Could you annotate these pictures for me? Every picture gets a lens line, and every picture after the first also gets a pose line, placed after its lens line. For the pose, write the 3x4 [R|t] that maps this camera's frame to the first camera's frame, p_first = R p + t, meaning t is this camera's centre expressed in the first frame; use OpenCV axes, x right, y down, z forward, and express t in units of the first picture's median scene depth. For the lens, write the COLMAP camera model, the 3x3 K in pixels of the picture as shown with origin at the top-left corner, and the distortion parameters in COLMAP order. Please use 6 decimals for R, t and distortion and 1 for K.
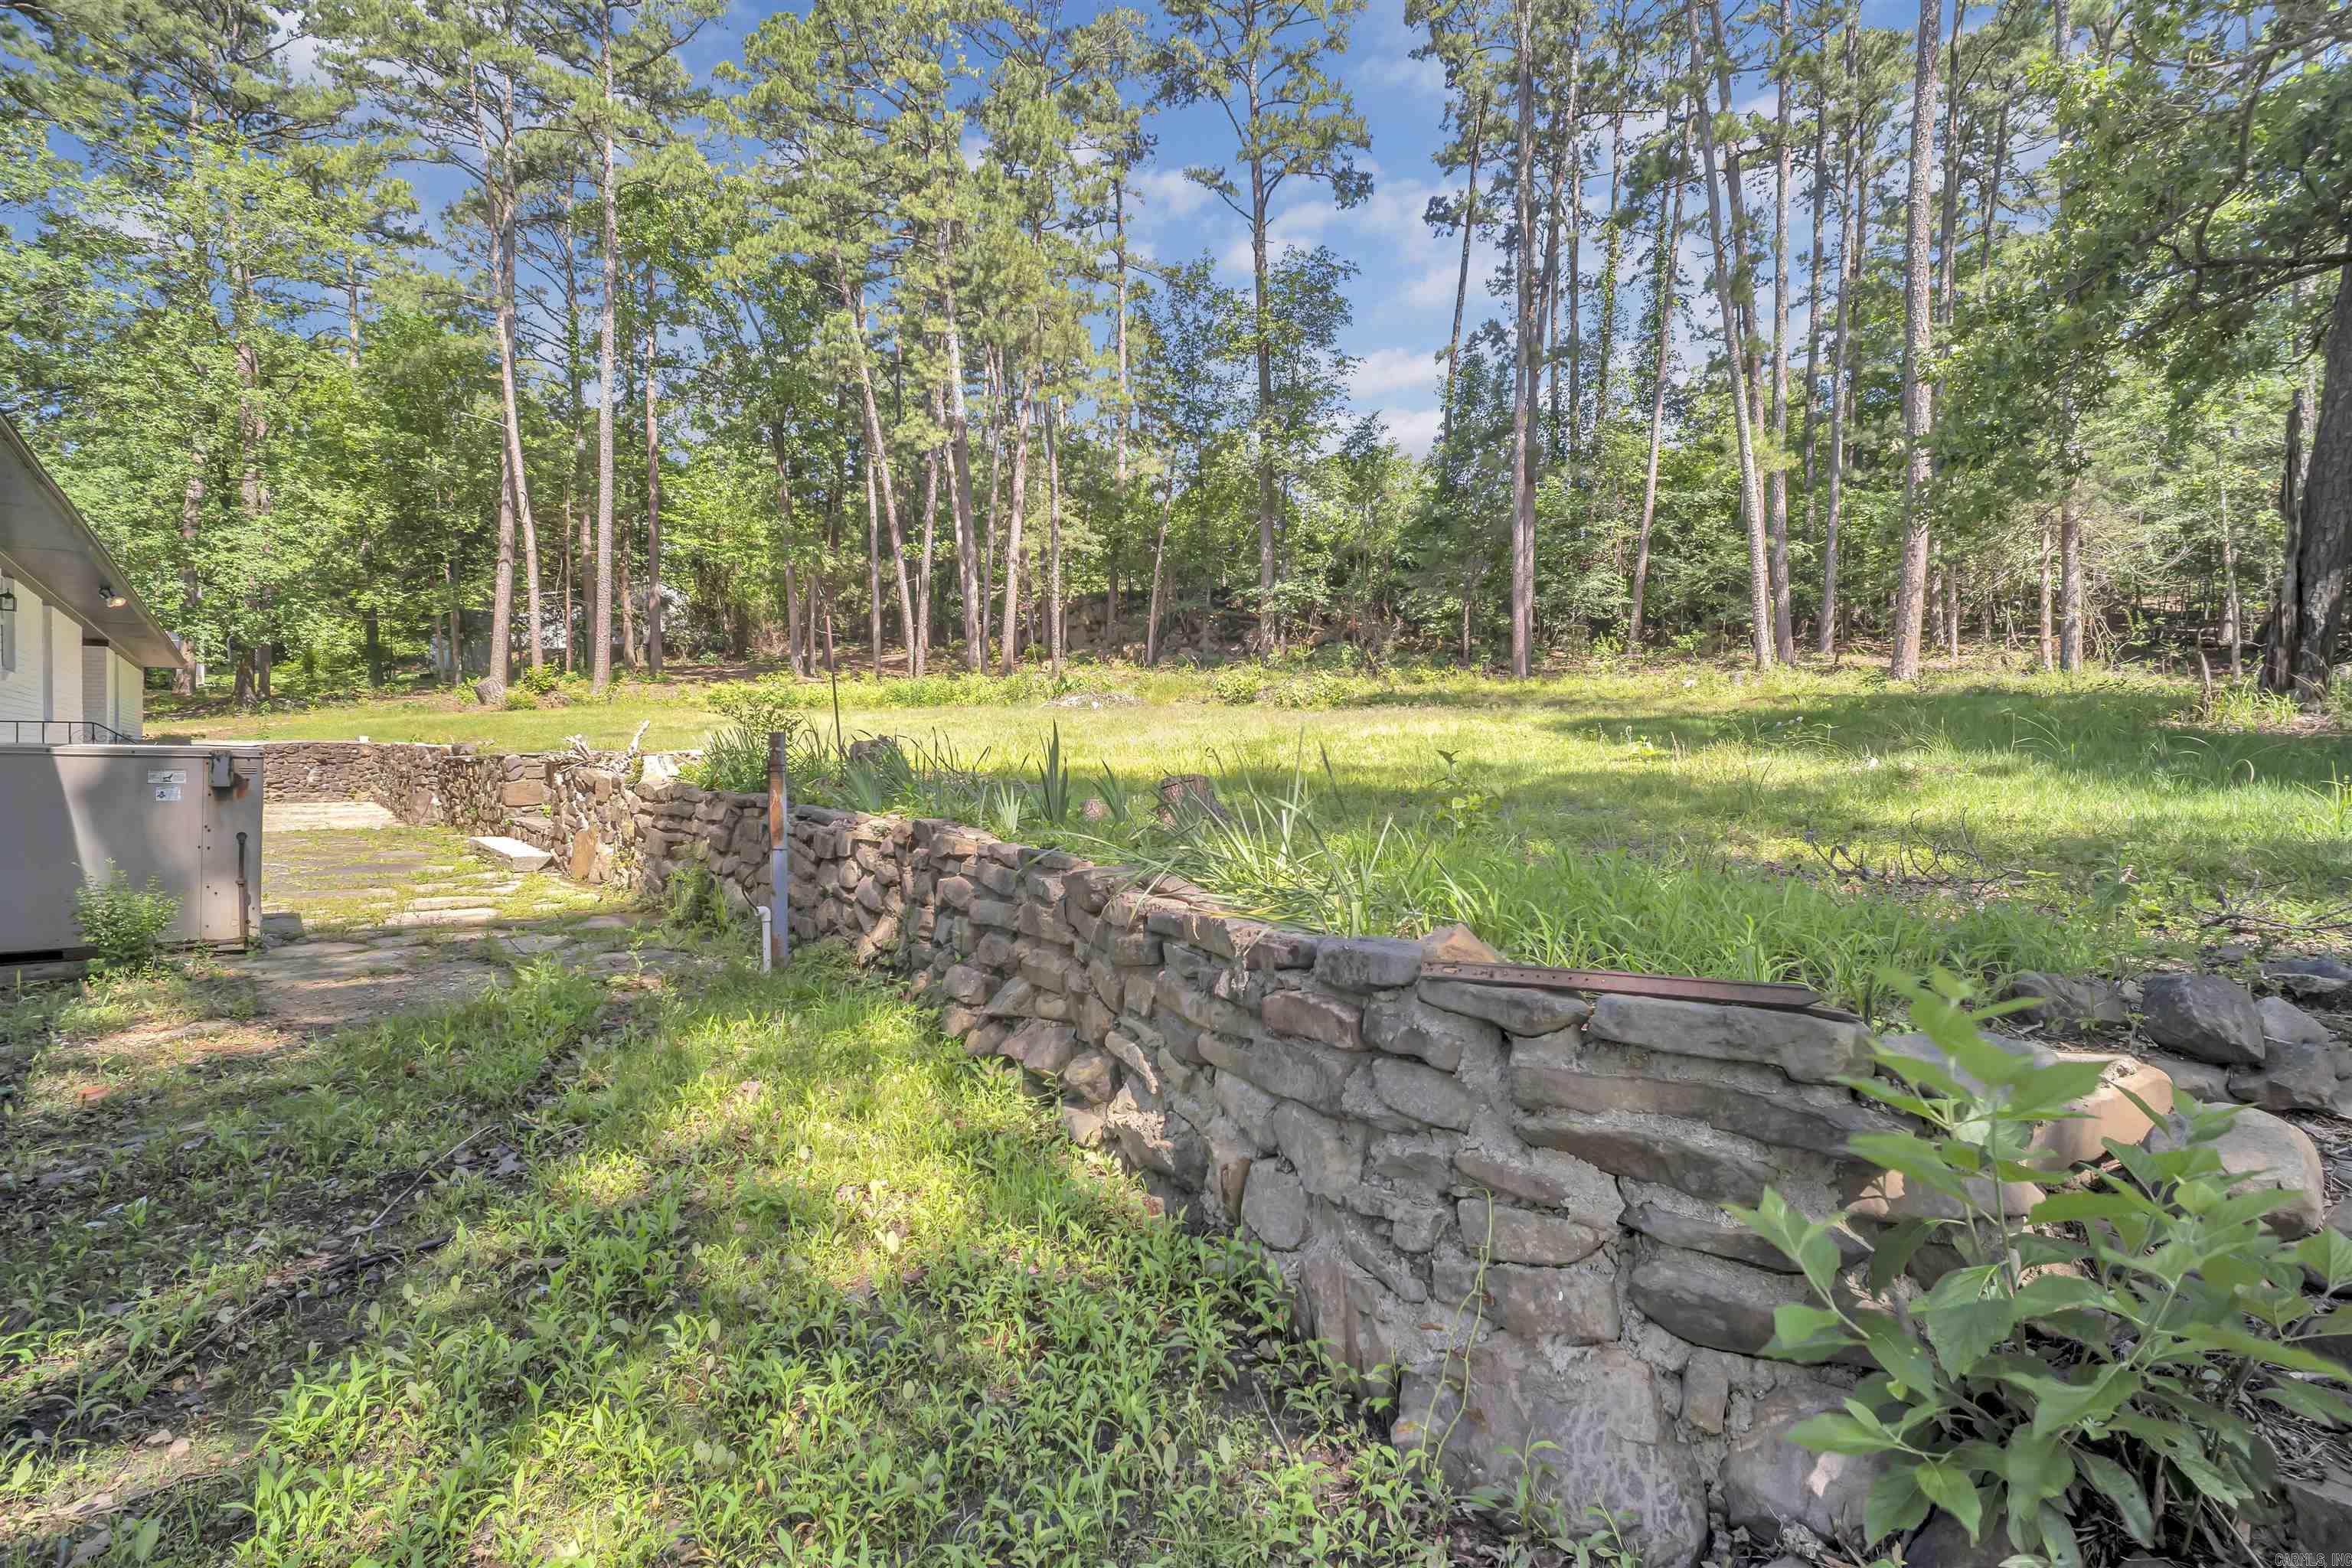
lens RADIAL K [[1091.8, 0, 1176.0], [0, 1091.8, 784.0], [0, 0, 1]] dist [-0.000382, -0.000465]
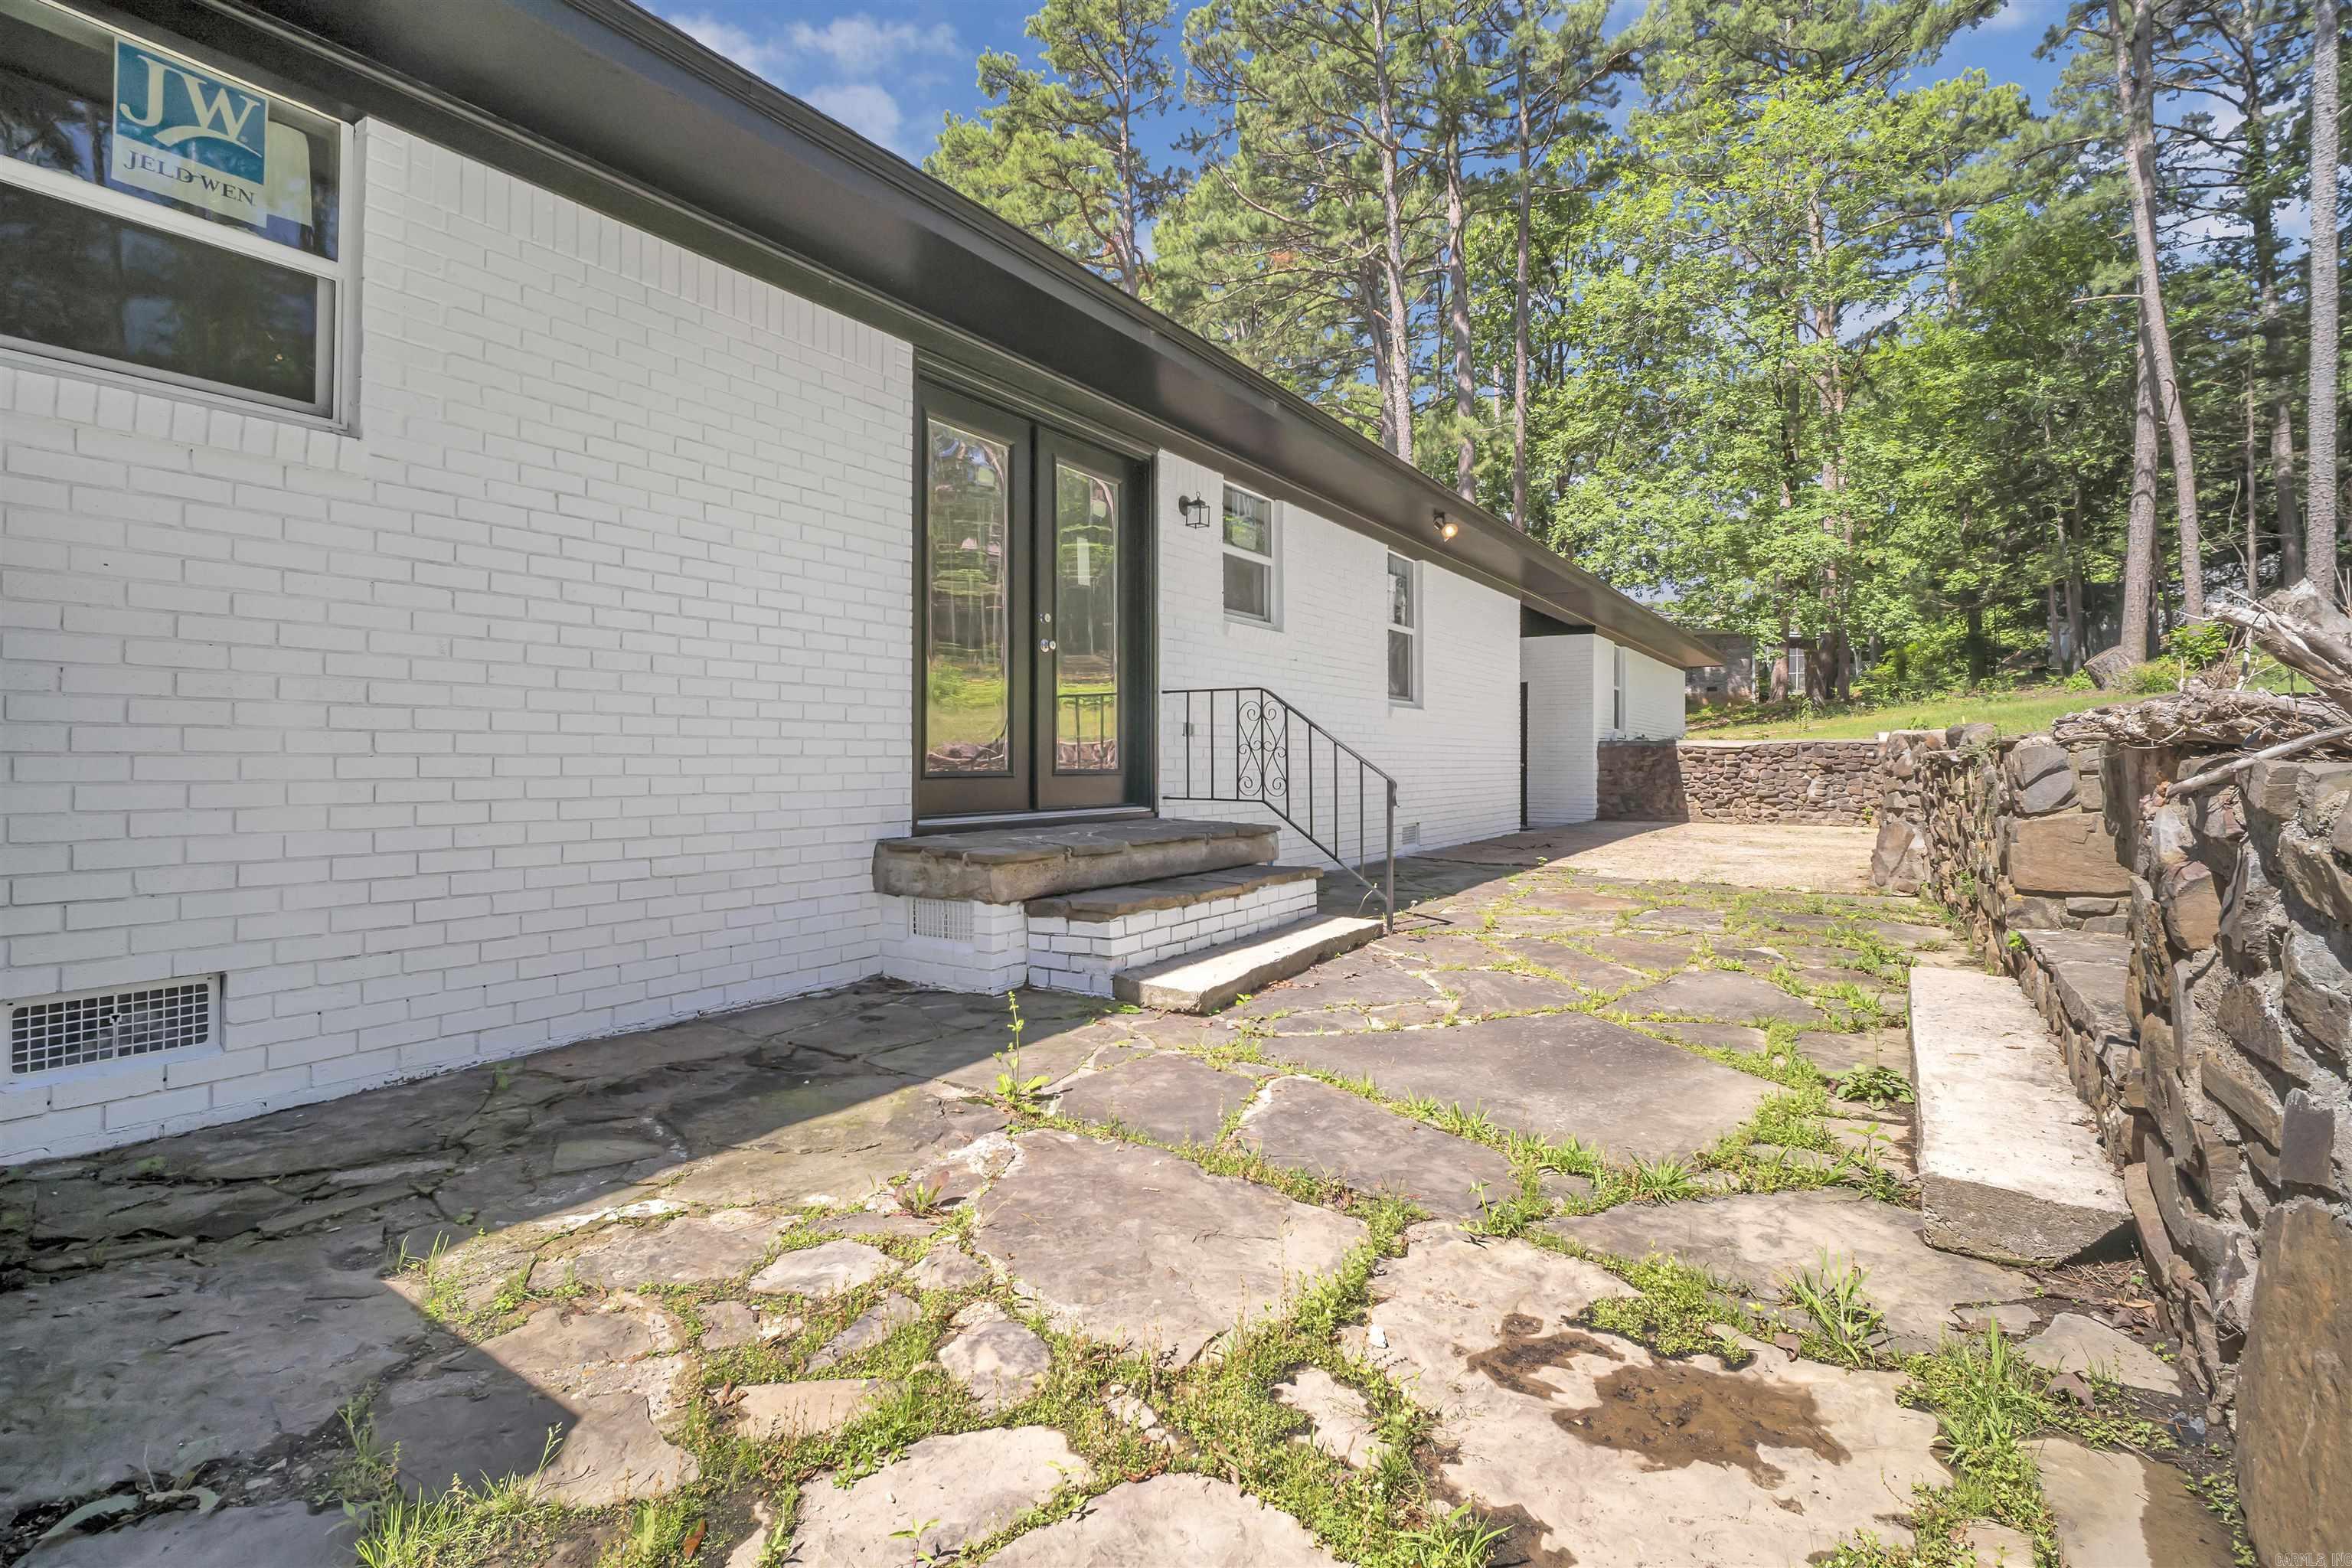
lens RADIAL K [[1062.3, 0, 1171.9], [0, 1062.3, 746.1], [0, 0, 1]] dist [-0.010883, 0.000404]
pose [[0.260014, -0.018478, -0.965428, -0.117759], [-0.027104, 0.999283, -0.026426, -0.002726], [0.965225, 0.033038, 0.259326, 0.213274]]
